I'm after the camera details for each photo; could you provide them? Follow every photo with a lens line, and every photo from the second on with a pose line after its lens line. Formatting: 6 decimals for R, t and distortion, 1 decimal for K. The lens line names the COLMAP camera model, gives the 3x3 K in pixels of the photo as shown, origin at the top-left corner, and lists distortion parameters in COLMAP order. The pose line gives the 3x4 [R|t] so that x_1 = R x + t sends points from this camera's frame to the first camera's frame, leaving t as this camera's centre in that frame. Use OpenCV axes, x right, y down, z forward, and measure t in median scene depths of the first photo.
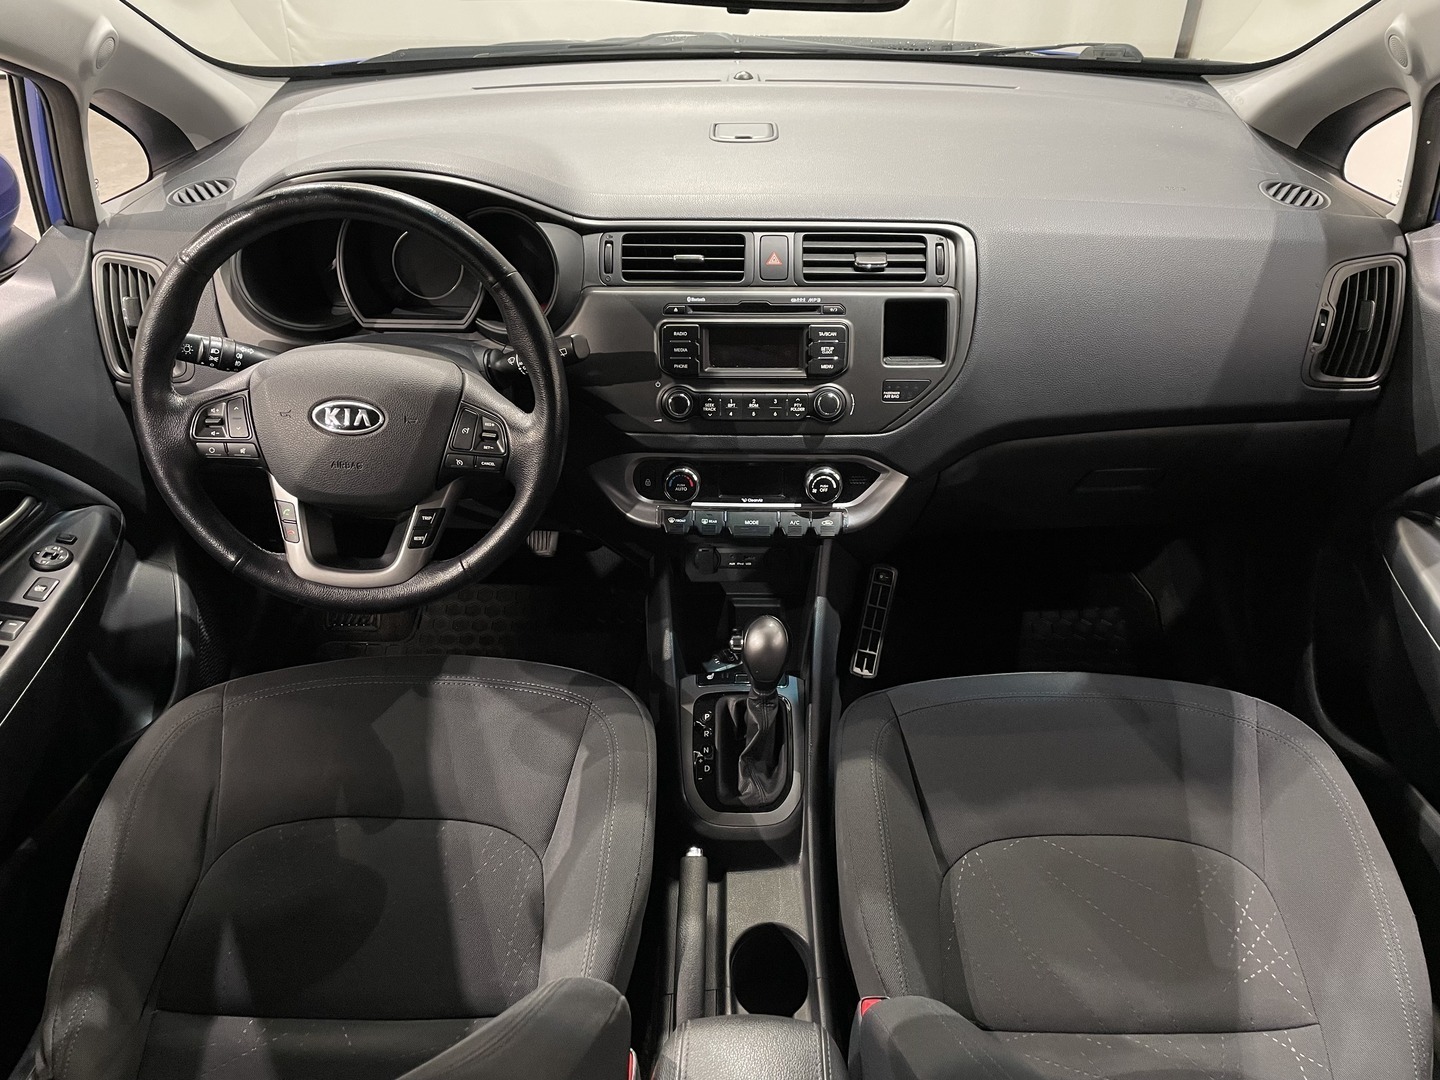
lens RADIAL K [[1053.2, 0, 720.0], [0, 1053.2, 540.0], [0, 0, 1]] dist [0.102326, -0.130233]
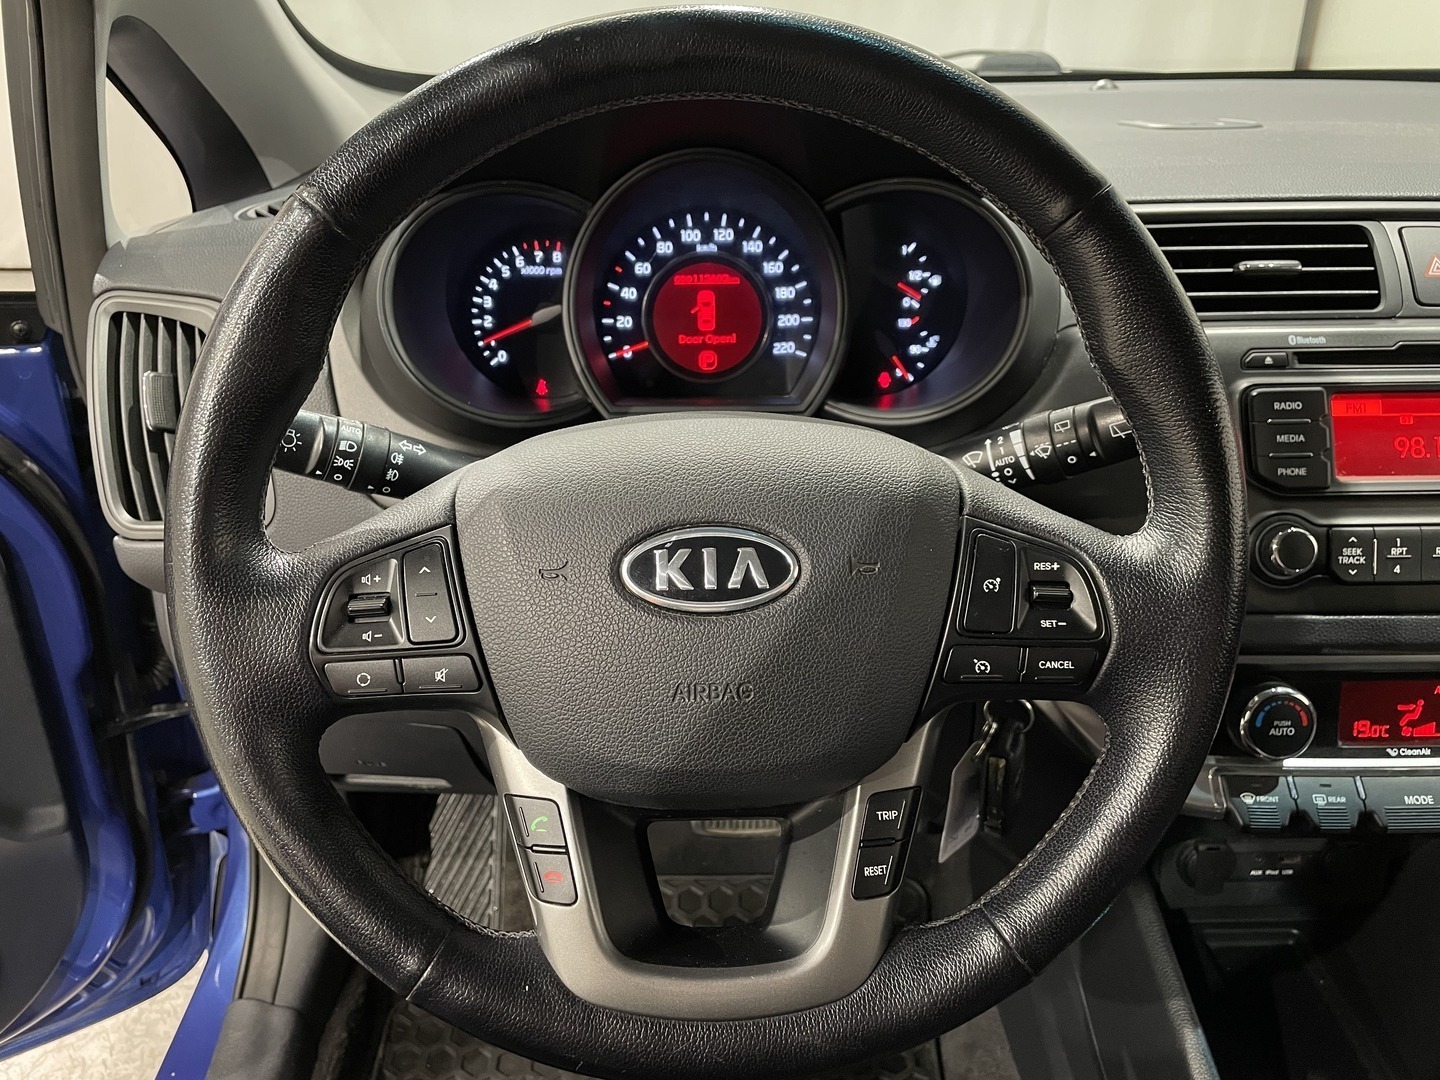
lens RADIAL K [[1103.2, 0, 721.0], [0, 1103.2, 530.7], [0, 0, 1]] dist [0.043201, -0.063174]
pose [[0.999713, -0.016571, 0.017286, -0.301053], [0.019857, 0.977149, -0.211624, -0.036740], [-0.013384, 0.211907, 0.977198, 0.511565]]
